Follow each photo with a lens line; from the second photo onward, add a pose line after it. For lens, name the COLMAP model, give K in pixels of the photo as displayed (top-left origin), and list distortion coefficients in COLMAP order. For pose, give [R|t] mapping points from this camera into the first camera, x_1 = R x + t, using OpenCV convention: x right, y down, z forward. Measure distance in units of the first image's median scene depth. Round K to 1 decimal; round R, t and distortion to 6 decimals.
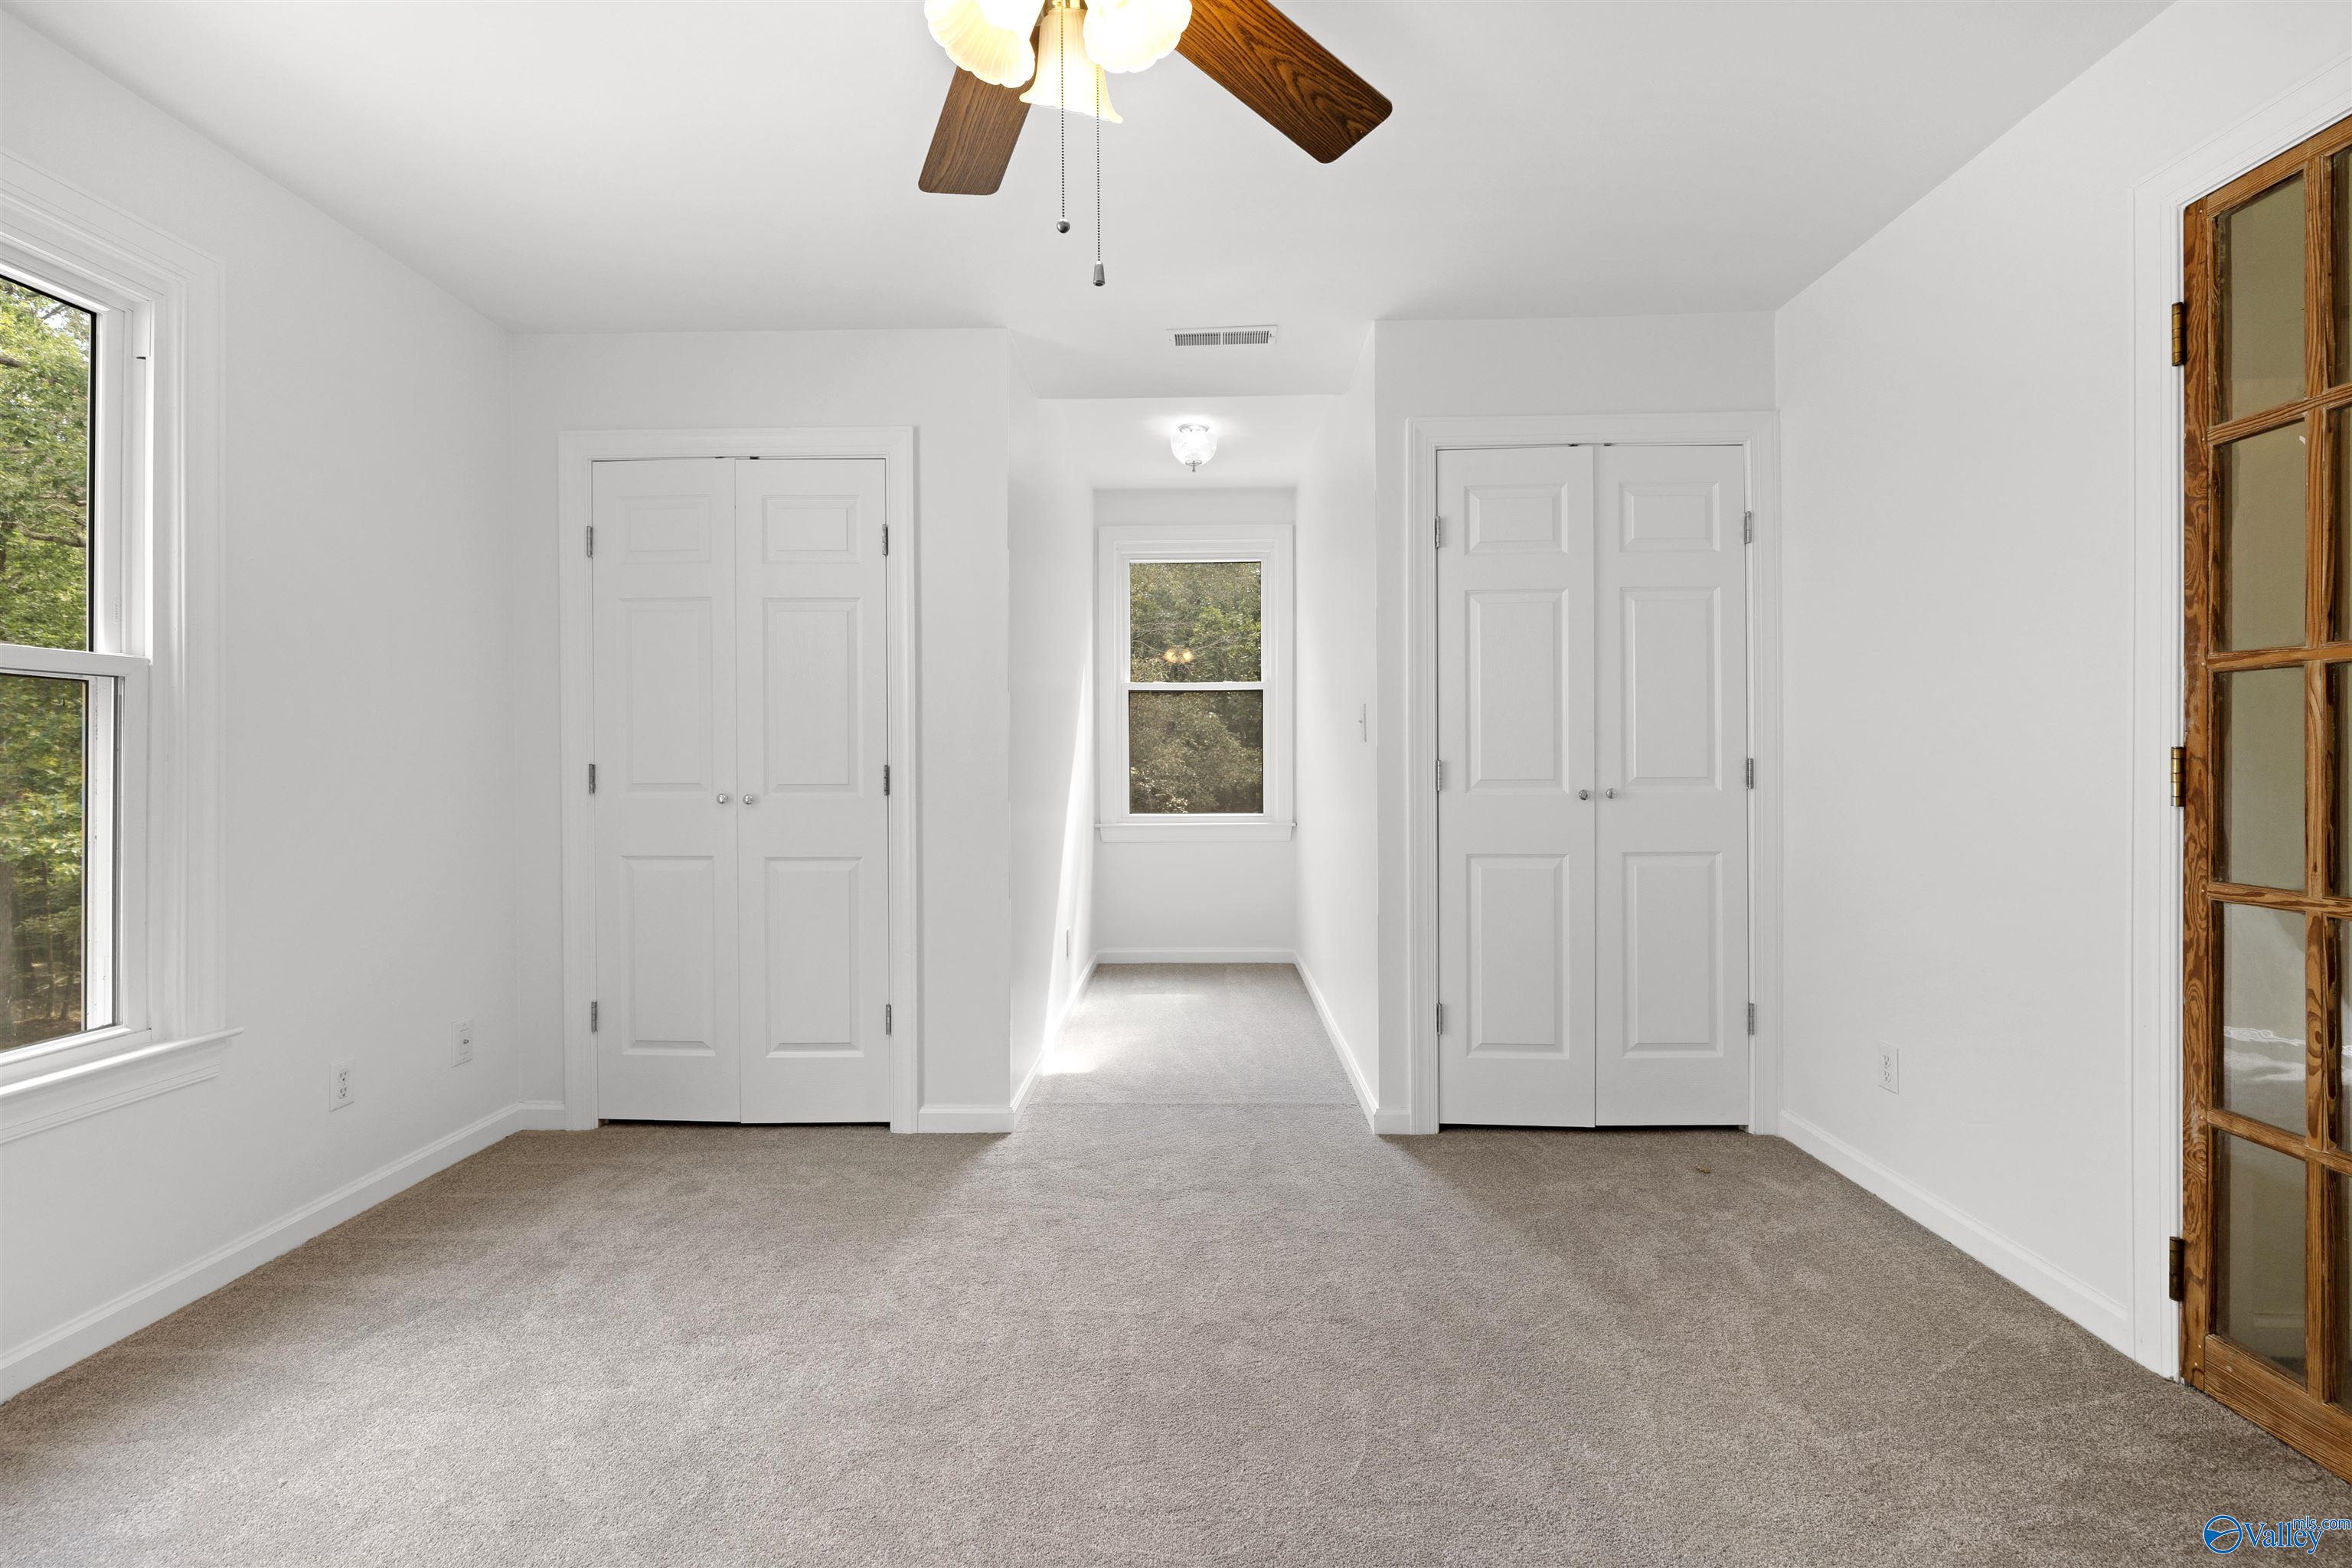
lens RADIAL K [[1013.8, 0, 1164.6], [0, 1013.8, 771.1], [0, 0, 1]] dist [-0.002191, 0.000672]
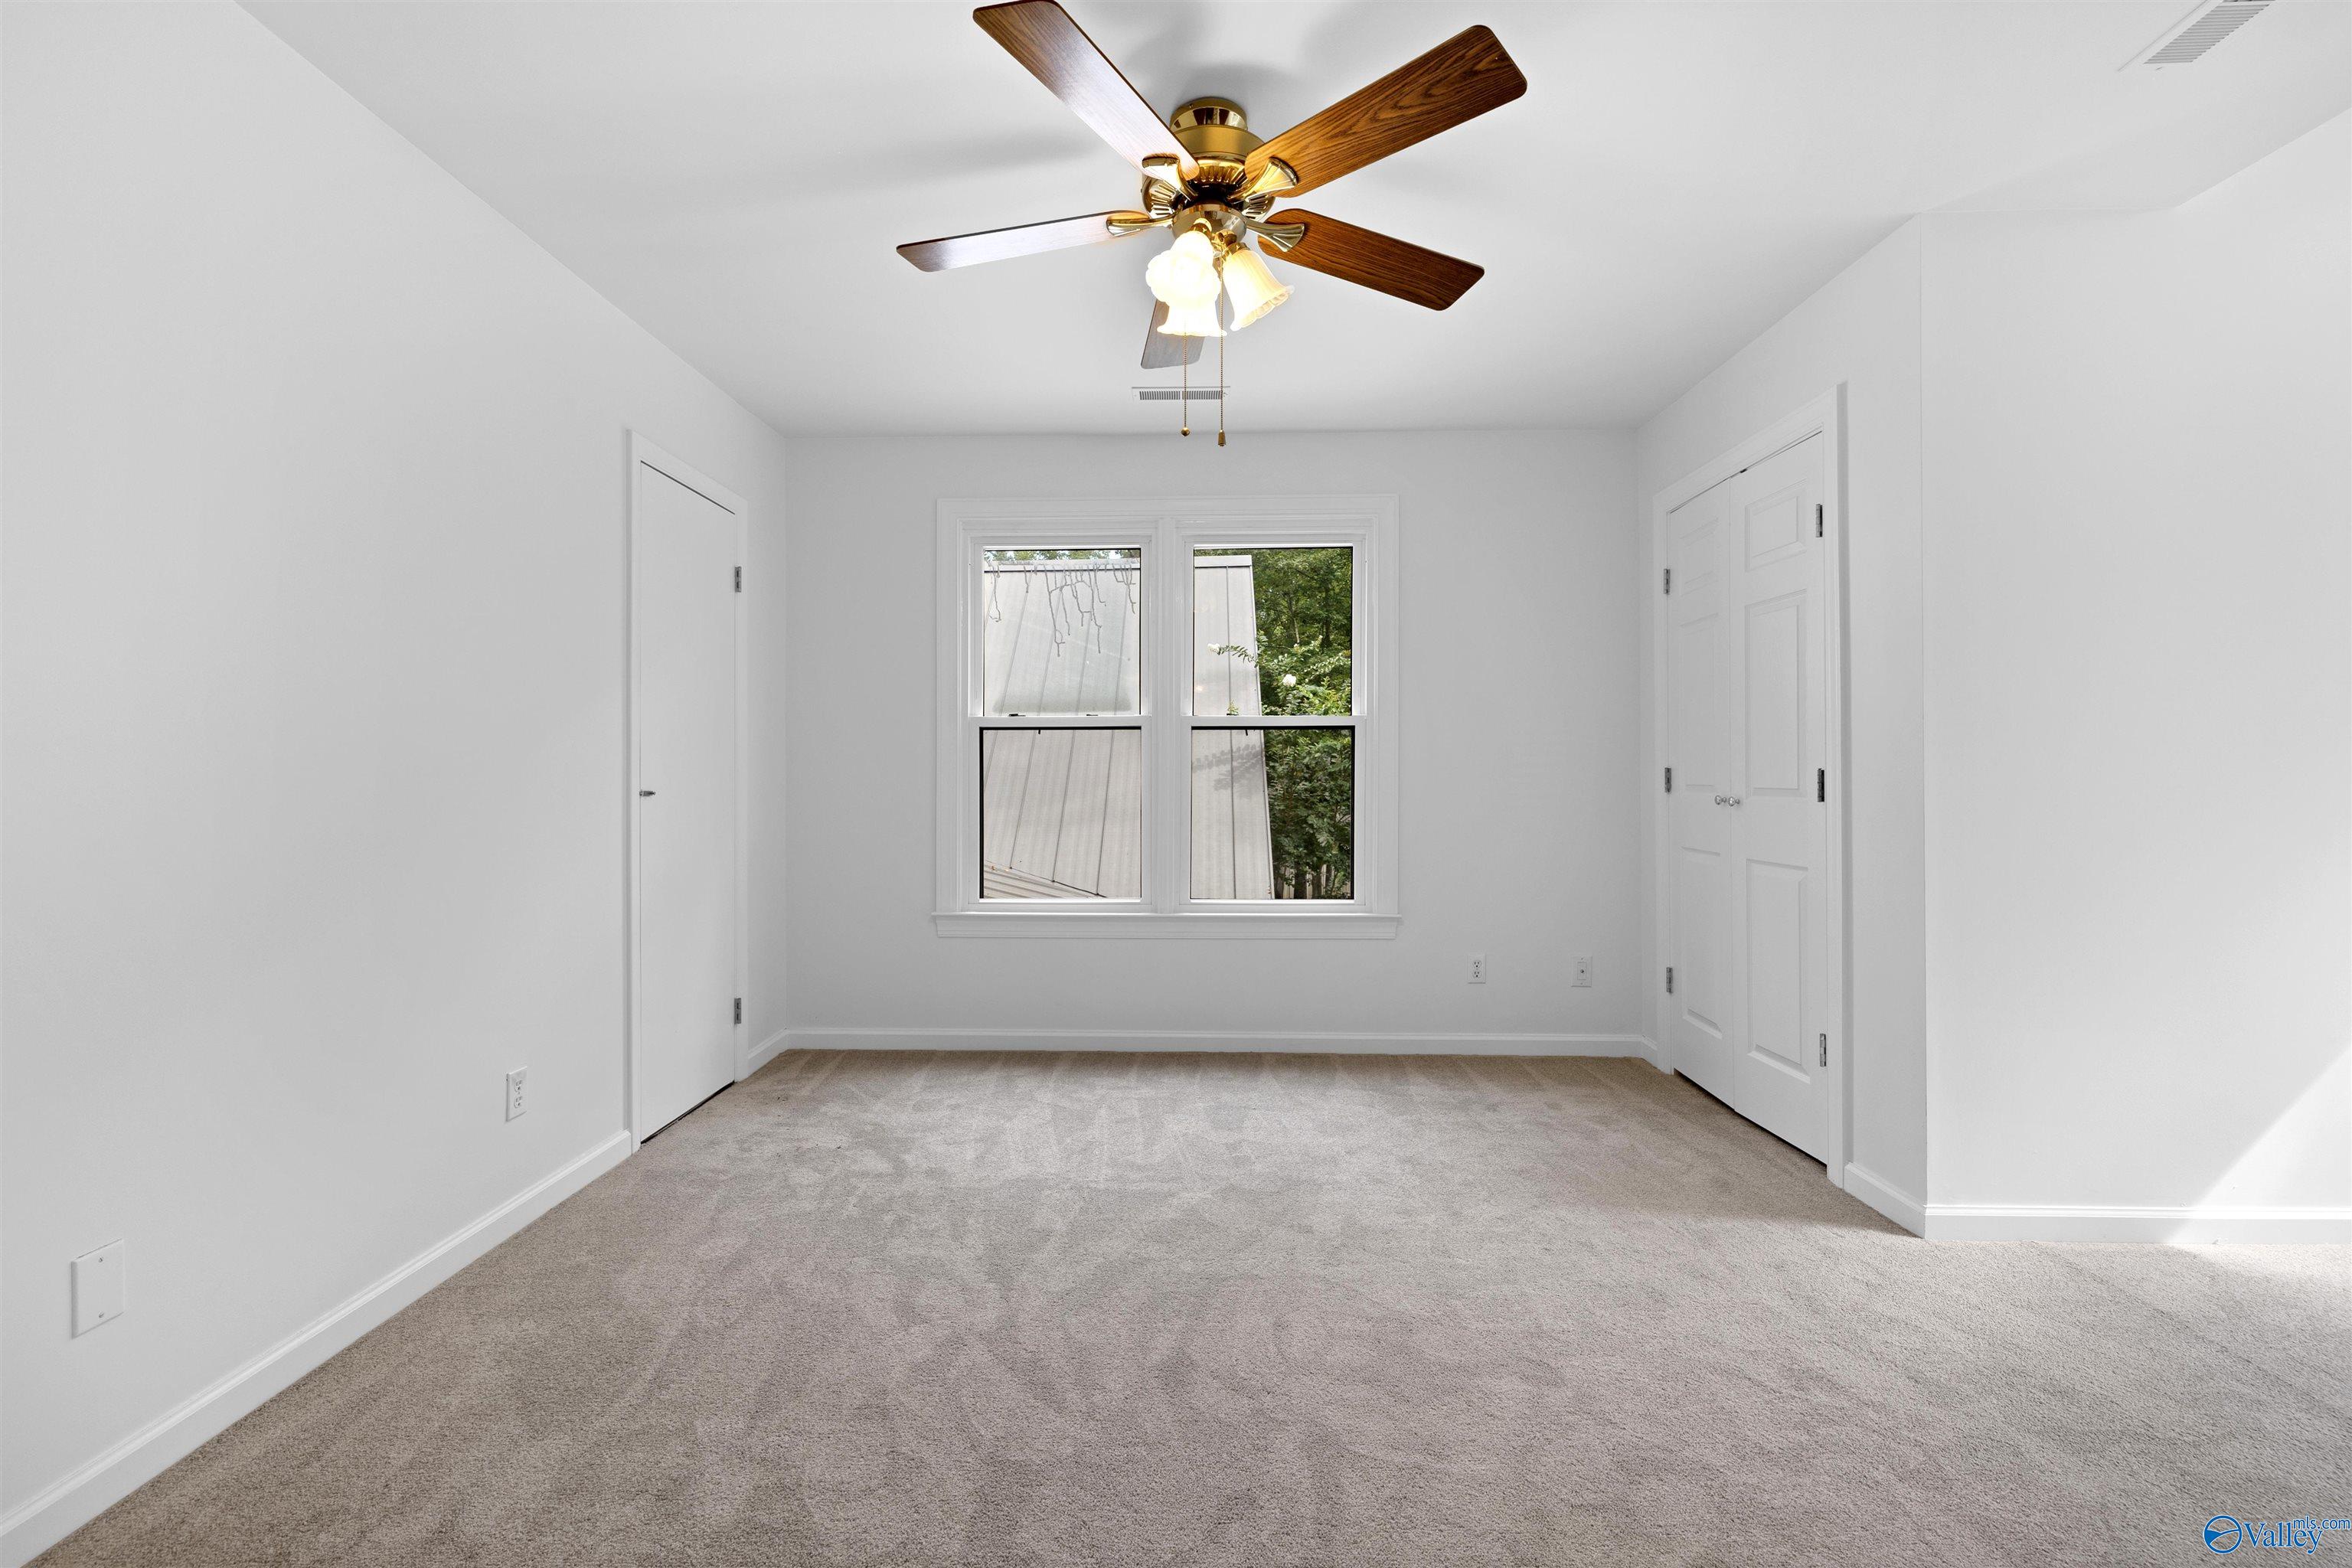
lens RADIAL K [[1013.8, 0, 1164.4], [0, 1013.8, 775.5], [0, 0, 1]] dist [-0.002191, 0.000672]
pose [[-0.008787, 0.008278, -0.999927, 0.734214], [-0.002009, 0.999964, 0.008296, -0.007854], [0.999959, 0.002082, -0.008771, 0.485838]]
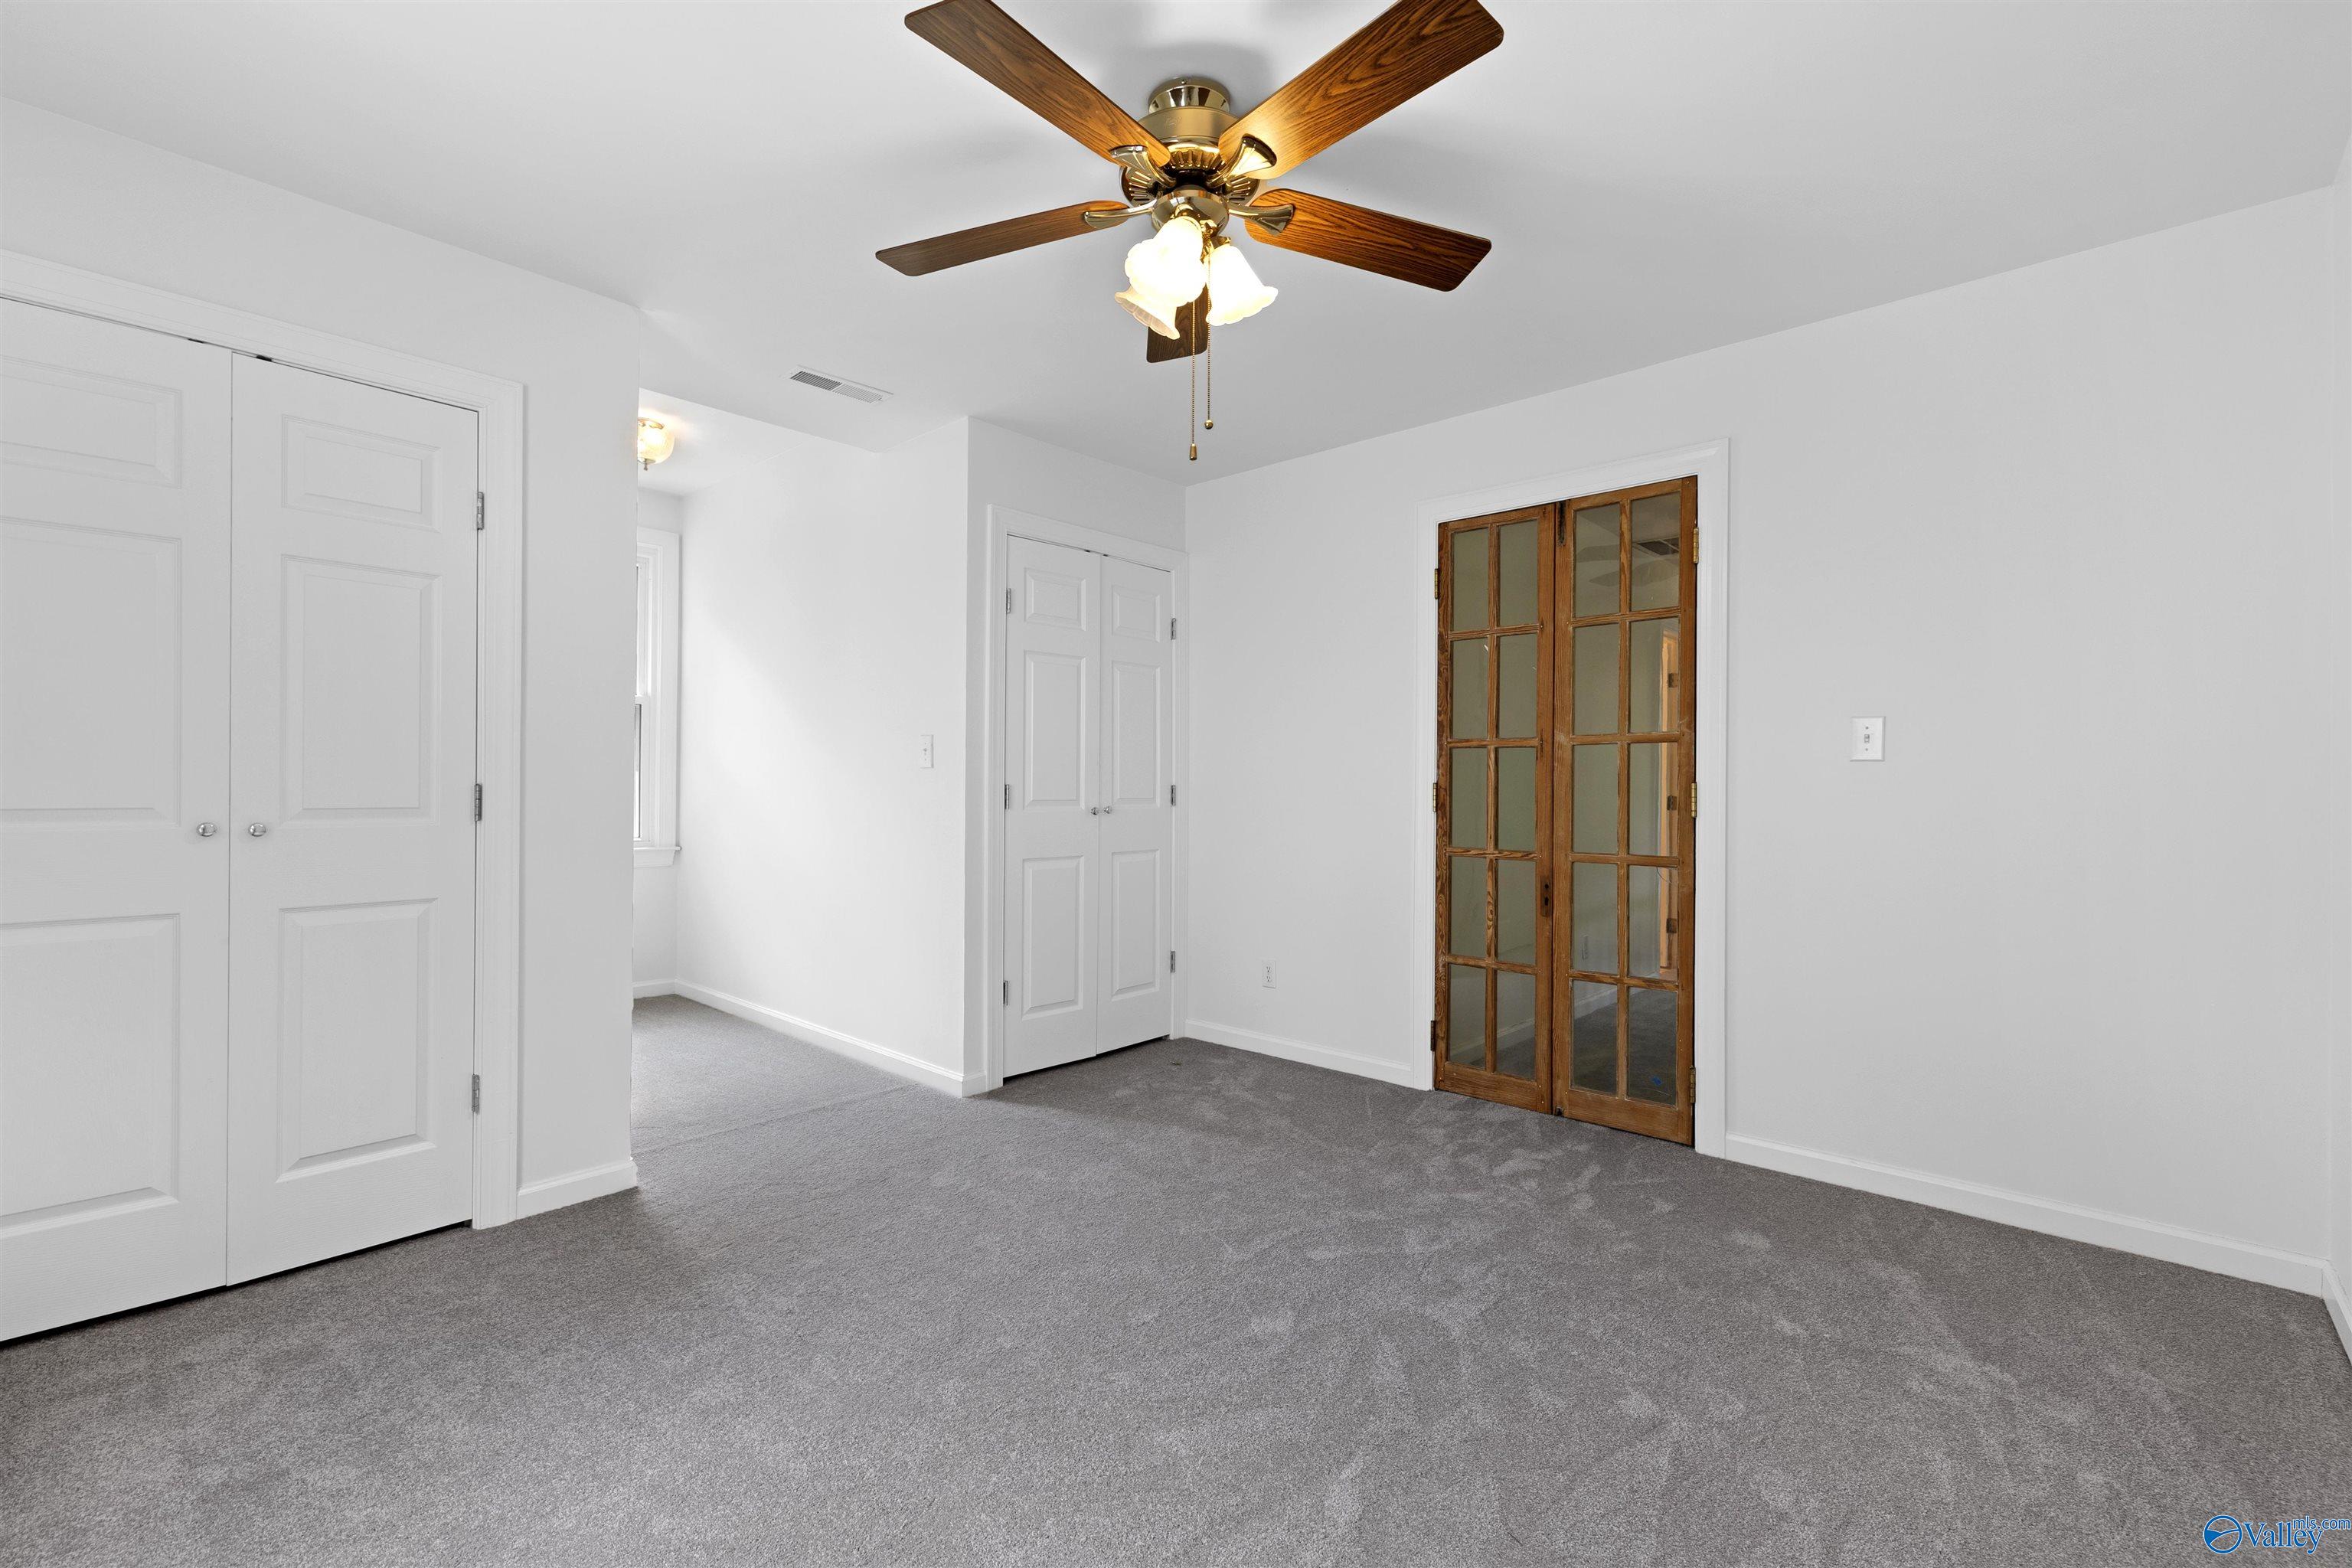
lens RADIAL K [[1013.8, 0, 1195.4], [0, 1013.8, 795.3], [0, 0, 1]] dist [-0.002191, 0.000672]
pose [[0.643952, 0.001396, 0.765065, -0.609410], [-0.003028, 0.999995, 0.000724, 0.000858], [-0.765060, -0.002783, 0.643953, 0.027996]]
